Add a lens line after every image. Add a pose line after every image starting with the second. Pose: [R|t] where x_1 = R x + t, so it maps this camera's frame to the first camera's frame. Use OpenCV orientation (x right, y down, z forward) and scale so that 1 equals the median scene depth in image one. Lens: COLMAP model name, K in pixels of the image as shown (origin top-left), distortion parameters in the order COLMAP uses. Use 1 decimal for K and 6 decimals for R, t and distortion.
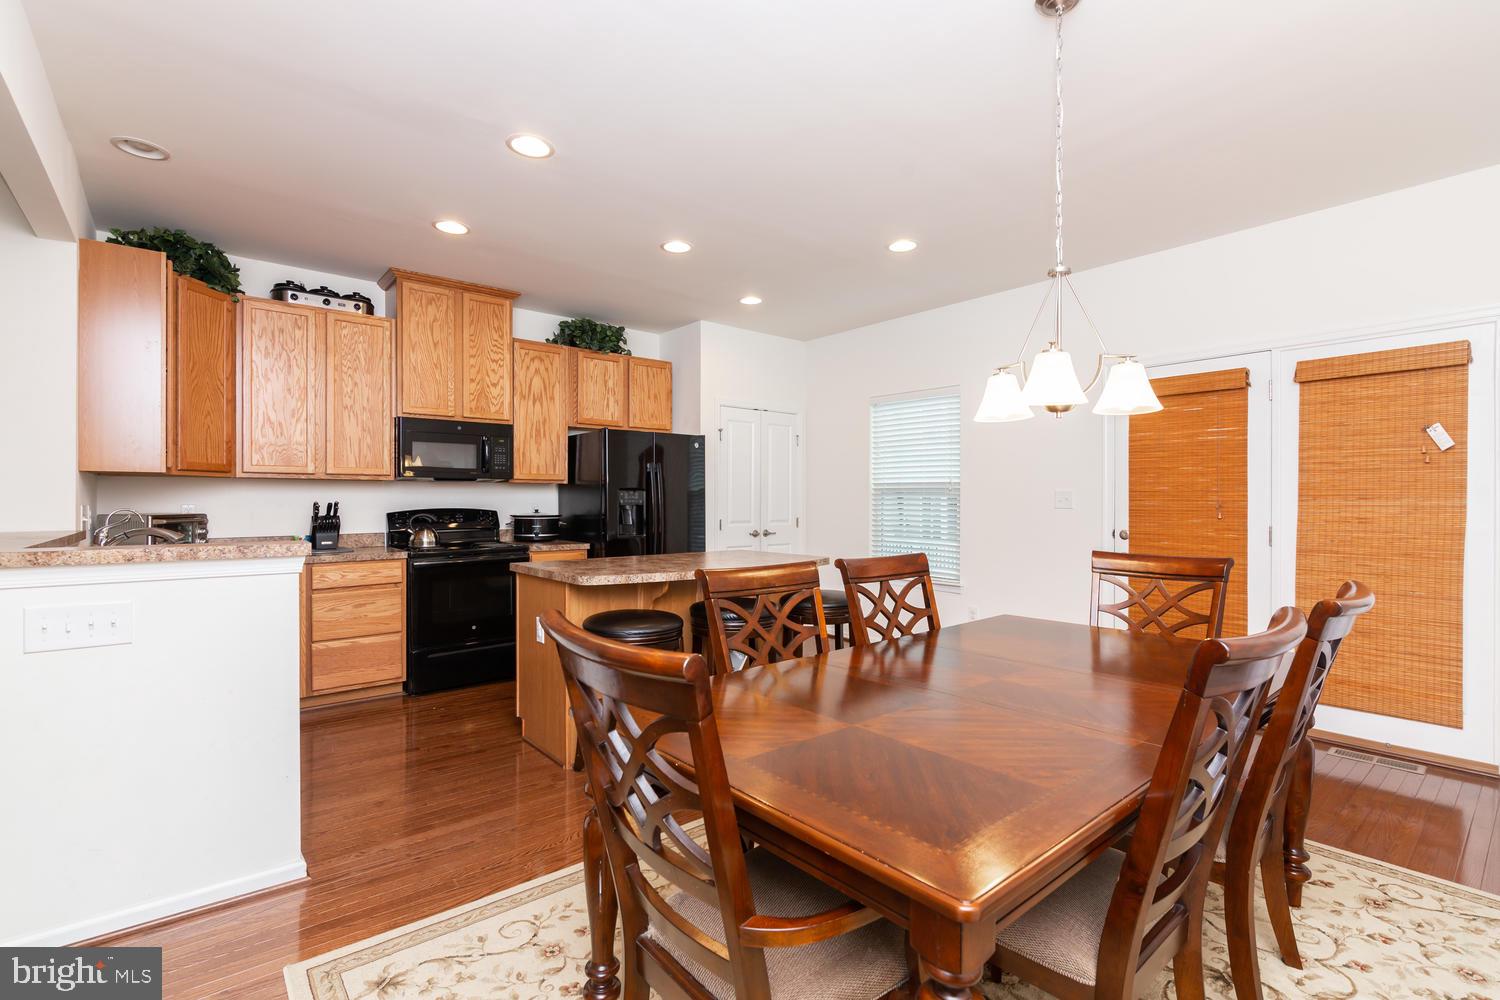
lens RADIAL K [[678.1, 0, 750.0], [0, 678.1, 500.0], [0, 0, 1]] dist [0.004004, -0.000680]
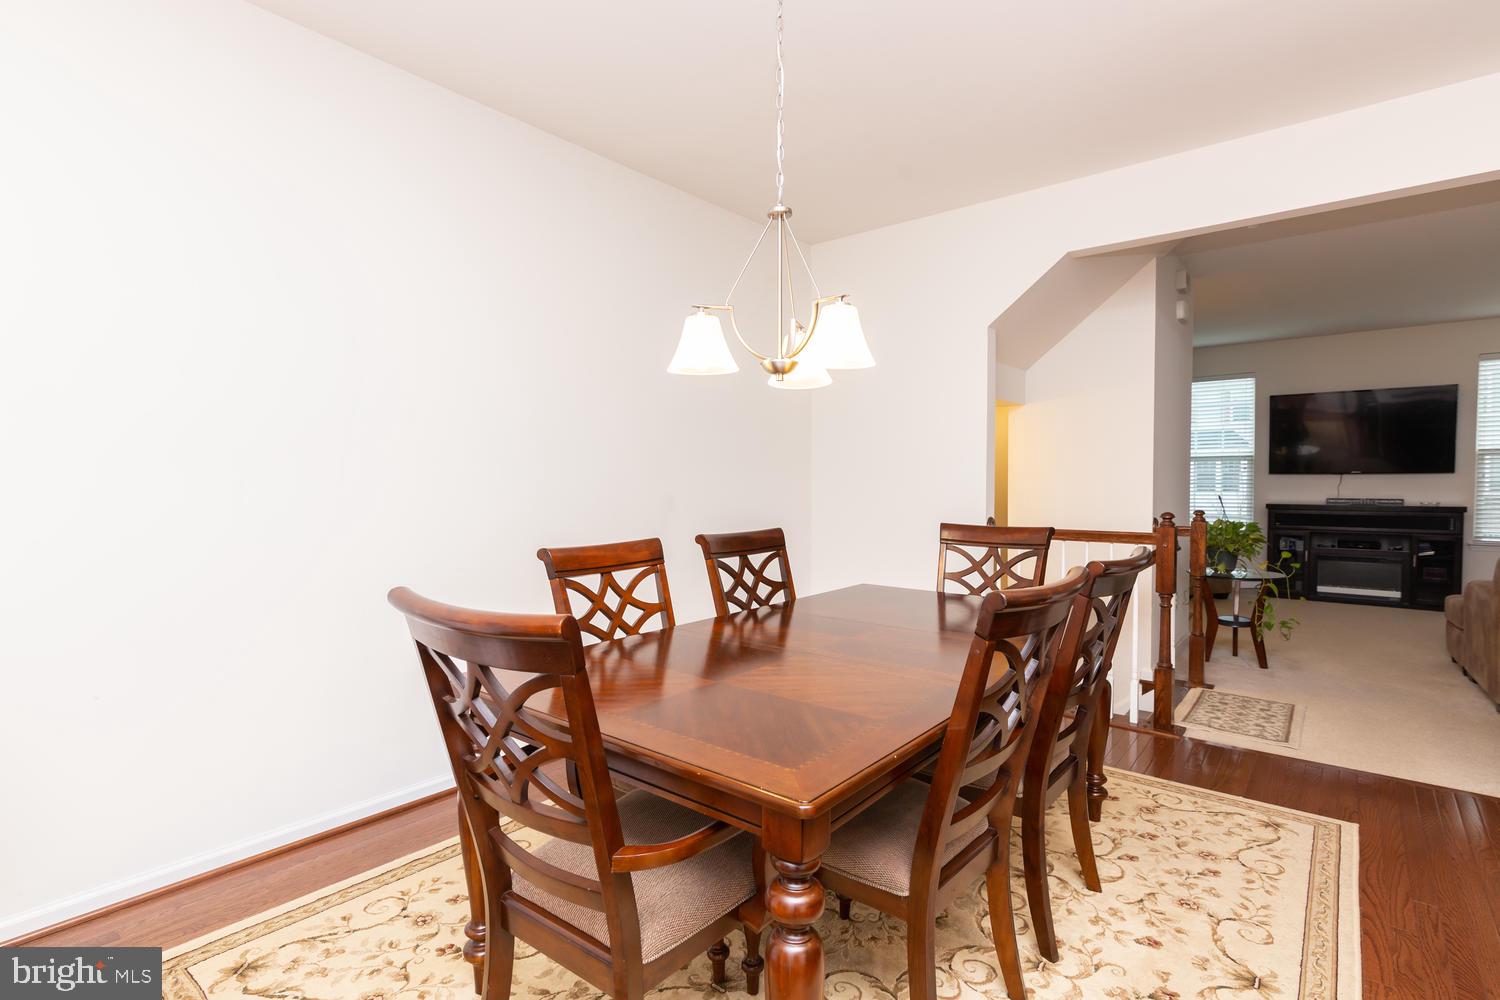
lens RADIAL K [[722.8, 0, 750.0], [0, 722.8, 500.0], [0, 0, 1]] dist [-0.004042, -0.000258]
pose [[-0.983049, 0.006967, -0.183208, 0.286329], [0.001993, 0.999625, 0.027322, 0.002722], [0.183330, 0.026494, -0.982694, 0.825881]]
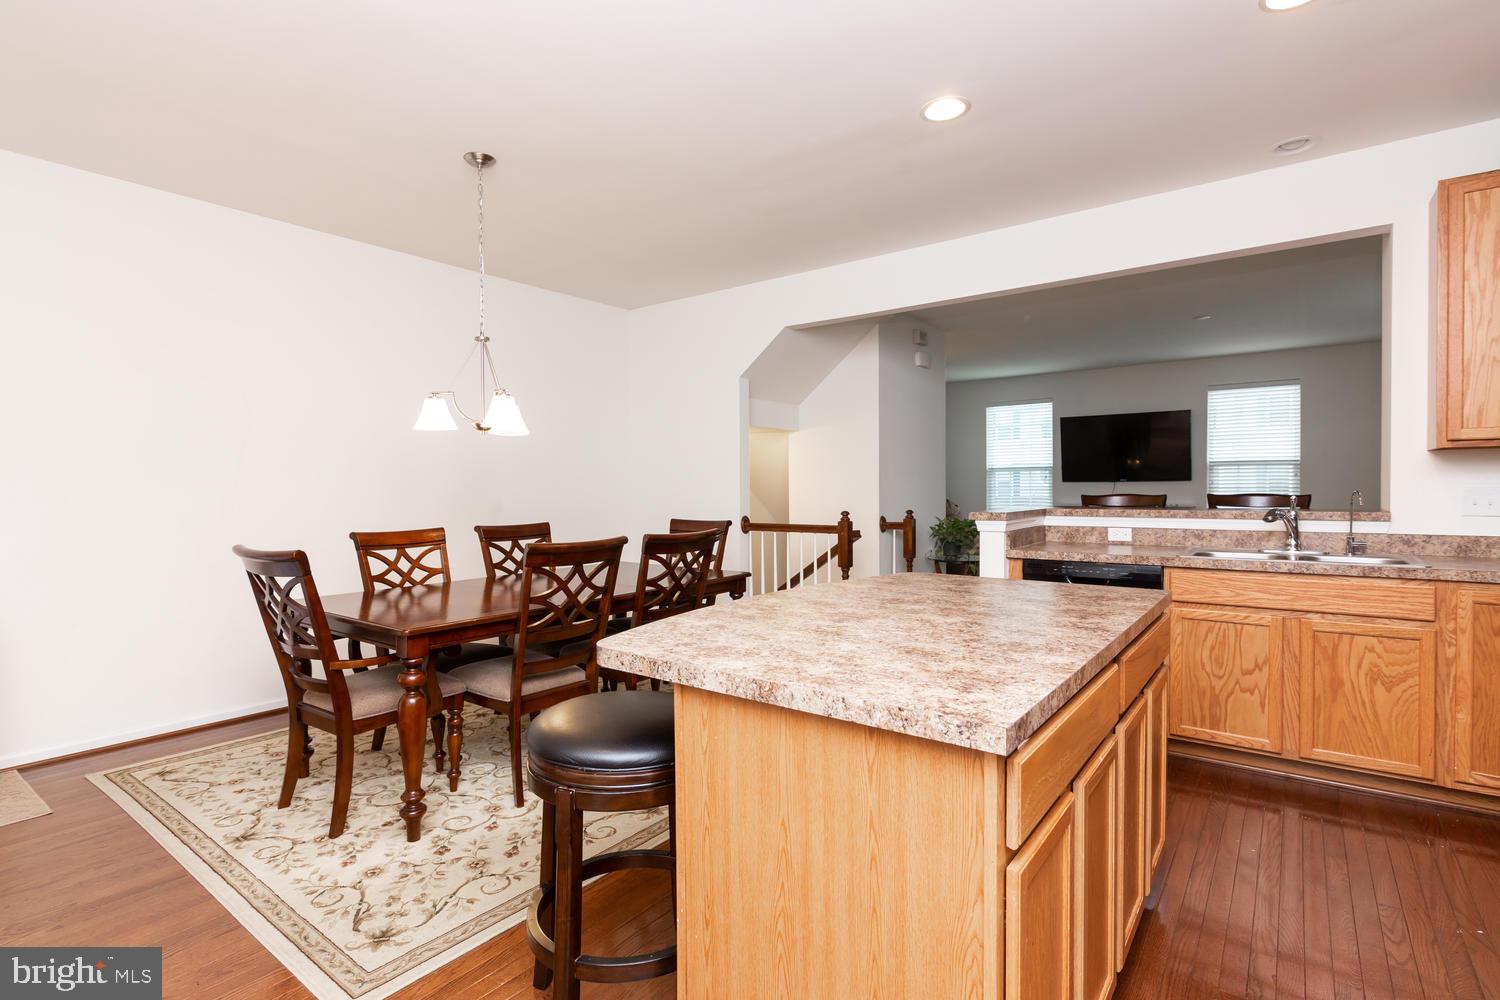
lens RADIAL K [[716.3, 0, 750.0], [0, 716.3, 500.0], [0, 0, 1]] dist [0.000792, -0.000303]
pose [[-0.972960, 0.010967, -0.230713, 0.103047], [0.007326, 0.999835, 0.016631, 0.001853], [0.230857, 0.014491, -0.972880, 1.177060]]
